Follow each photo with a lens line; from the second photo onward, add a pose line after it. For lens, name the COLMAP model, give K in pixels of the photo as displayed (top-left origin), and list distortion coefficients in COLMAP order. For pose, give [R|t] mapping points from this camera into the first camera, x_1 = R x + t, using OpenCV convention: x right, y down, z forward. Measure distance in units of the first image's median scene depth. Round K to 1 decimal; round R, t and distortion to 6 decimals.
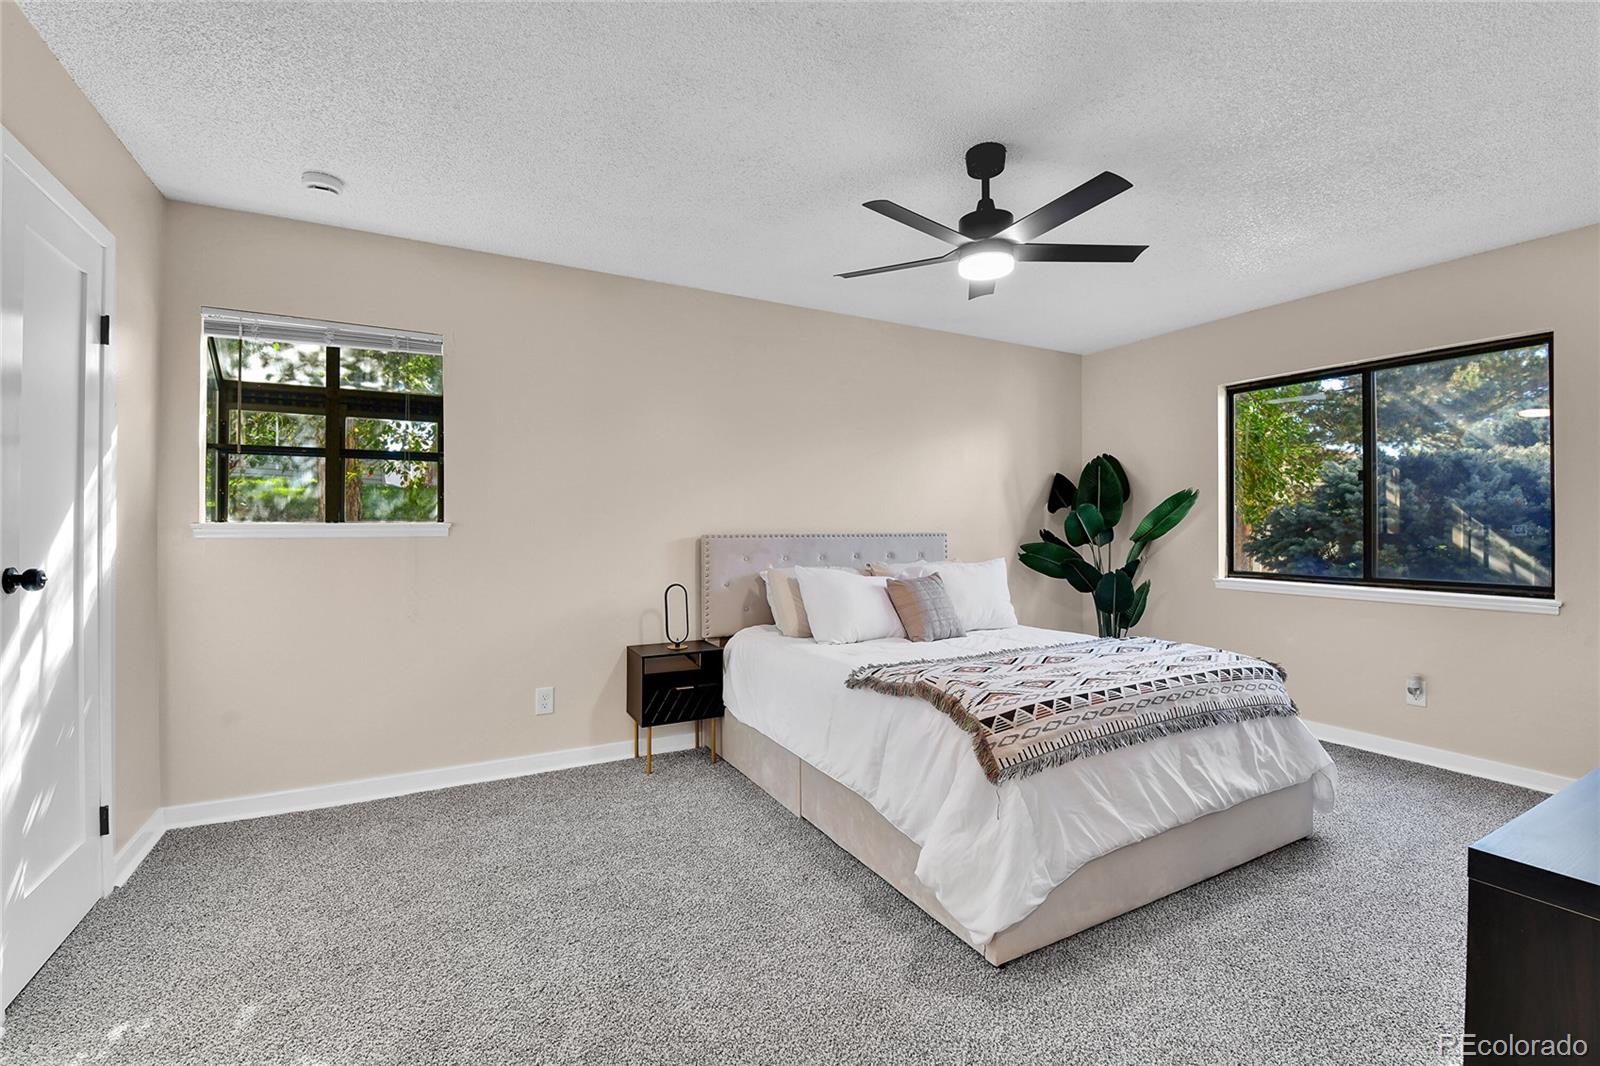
lens RADIAL K [[696.5, 0, 806.1], [0, 696.5, 535.4], [0, 0, 1]] dist [-0.020026, -0.001642]
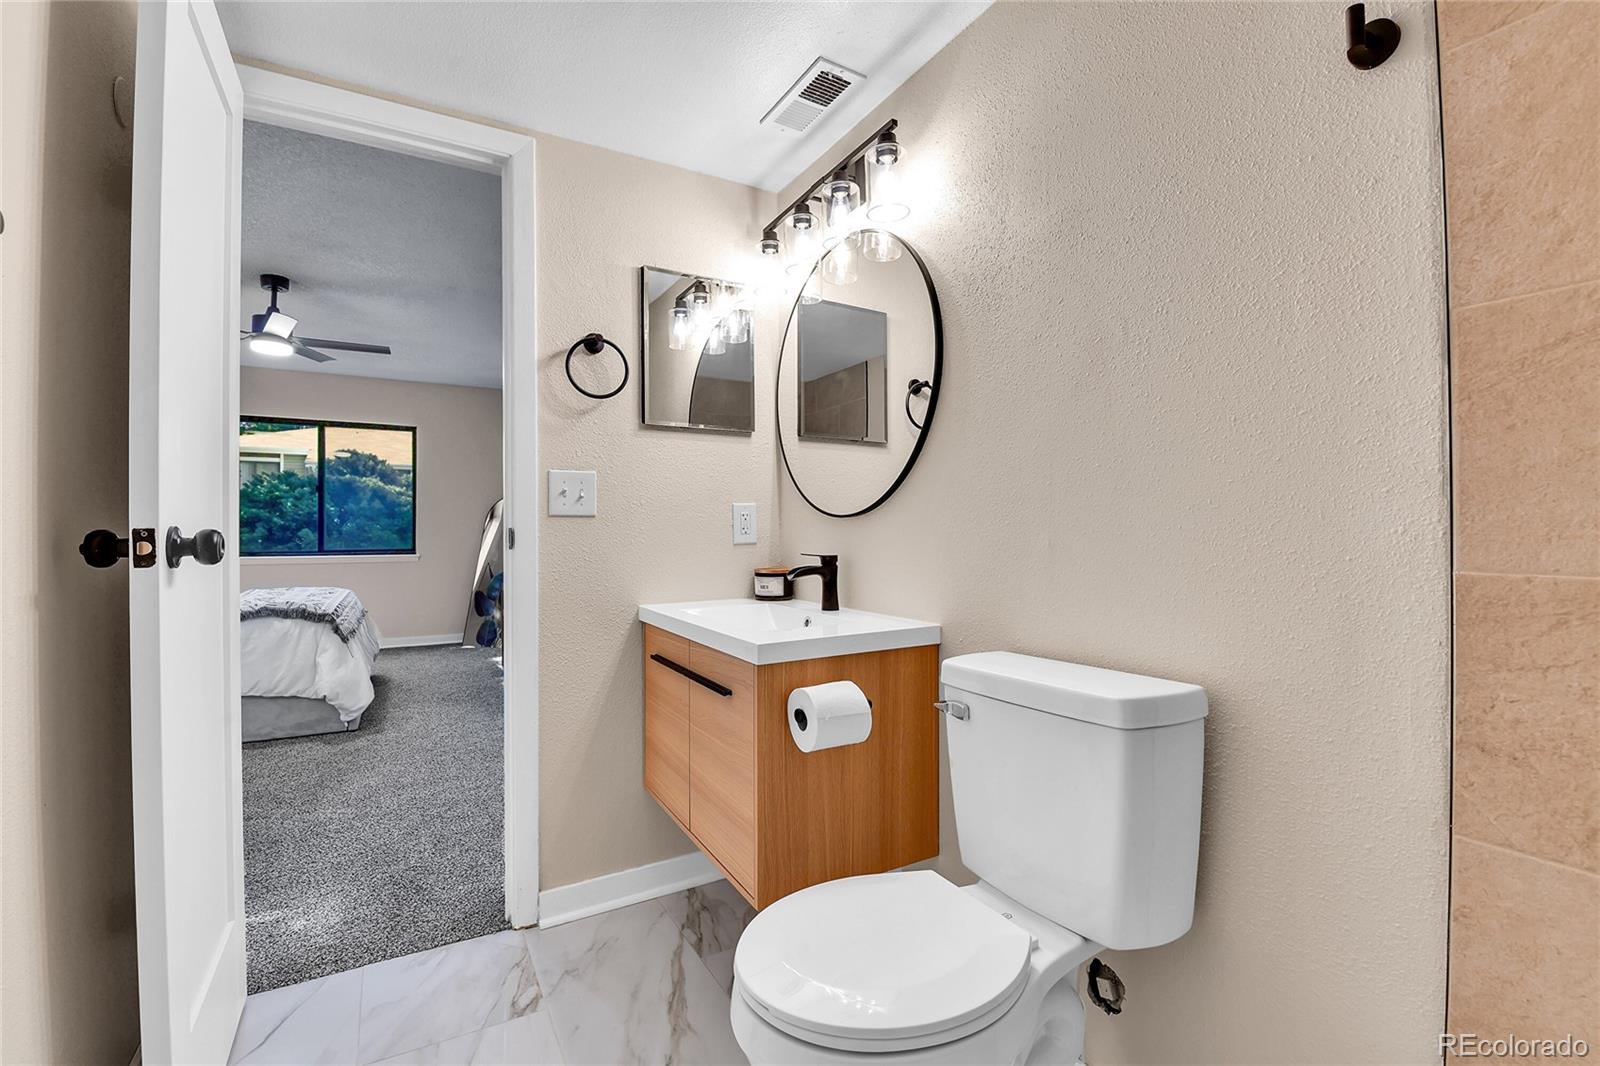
lens RADIAL K [[696.5, 0, 801.3], [0, 696.5, 524.6], [0, 0, 1]] dist [-0.020026, -0.001642]
pose [[0.009821, -0.005672, 0.999936, -1.085206], [0.000786, 0.999984, 0.005665, -0.011352], [-0.999951, 0.000731, 0.009825, -0.248695]]
